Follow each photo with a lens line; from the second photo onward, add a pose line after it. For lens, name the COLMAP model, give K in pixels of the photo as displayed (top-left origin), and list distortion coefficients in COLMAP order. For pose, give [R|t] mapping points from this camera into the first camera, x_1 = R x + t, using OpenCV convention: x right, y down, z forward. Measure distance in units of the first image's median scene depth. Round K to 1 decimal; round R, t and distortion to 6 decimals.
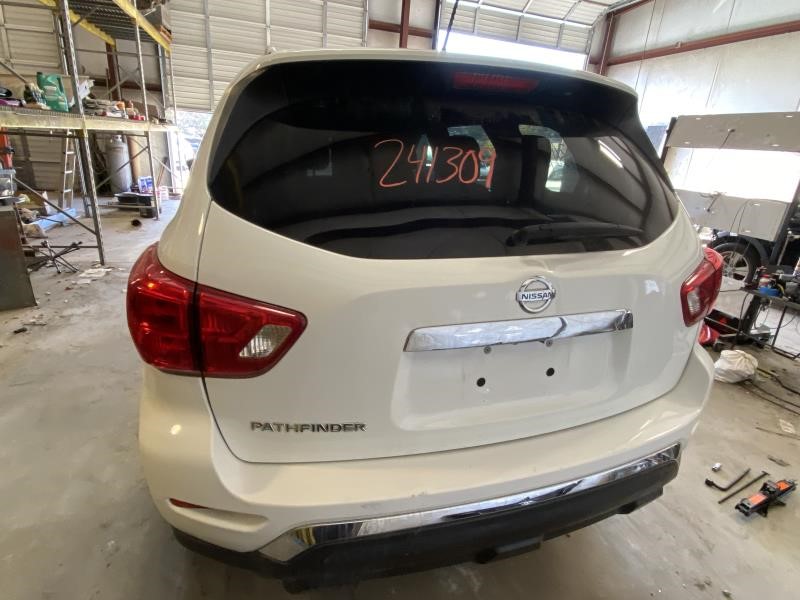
lens RADIAL K [[418.6, 0, 400.0], [0, 418.6, 300.0], [0, 0, 1]] dist [0.030020, -0.027831]
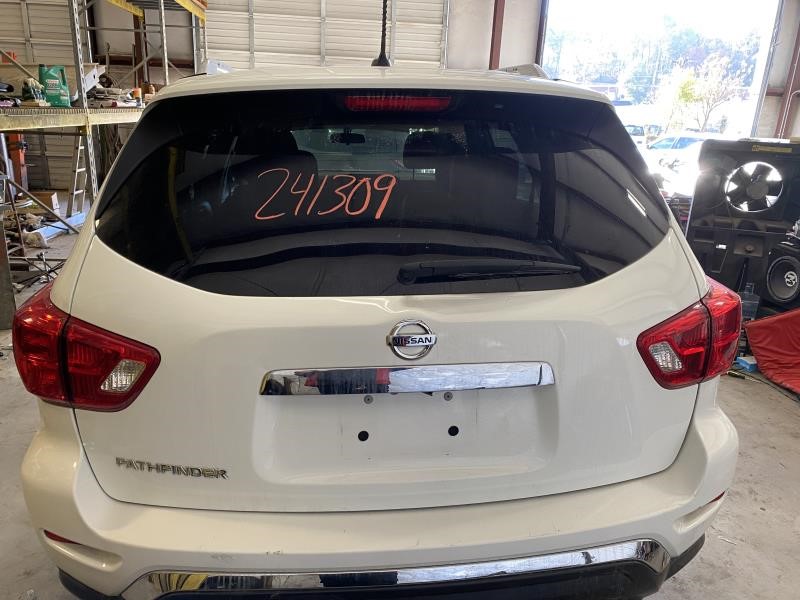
lens RADIAL K [[604.8, 0, 400.0], [0, 604.8, 300.0], [0, 0, 1]] dist [-0.002591, -0.004018]
pose [[0.980158, 0.028059, -0.196223, 0.158541], [-0.039464, 0.997736, -0.054454, -0.007611], [0.194251, 0.061118, 0.979046, -0.077494]]
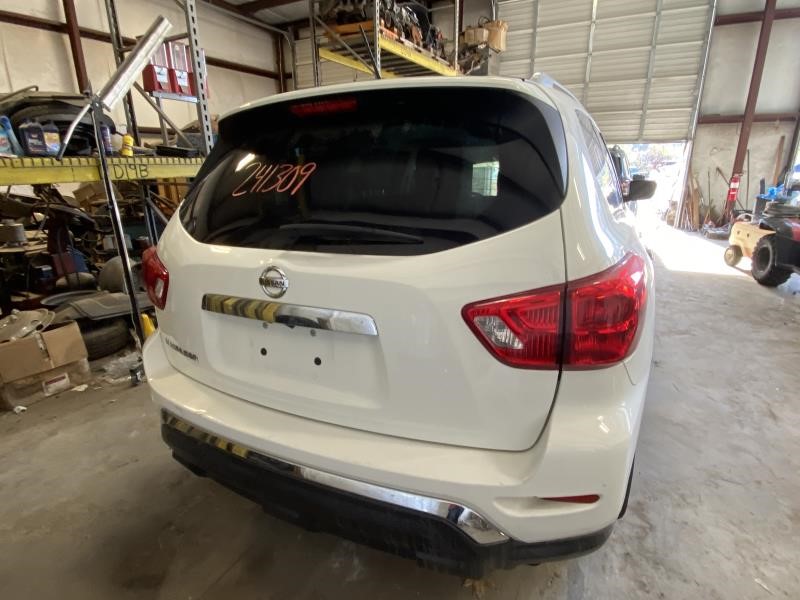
lens RADIAL K [[435.0, 0, 423.5], [0, 435.0, 297.6], [0, 0, 1]] dist [0.038844, -0.023932]
pose [[0.735247, 0.132255, -0.664771, 0.419716], [-0.182972, 0.983095, -0.006785, -0.010937], [0.652636, 0.126623, 0.747016, 0.103904]]
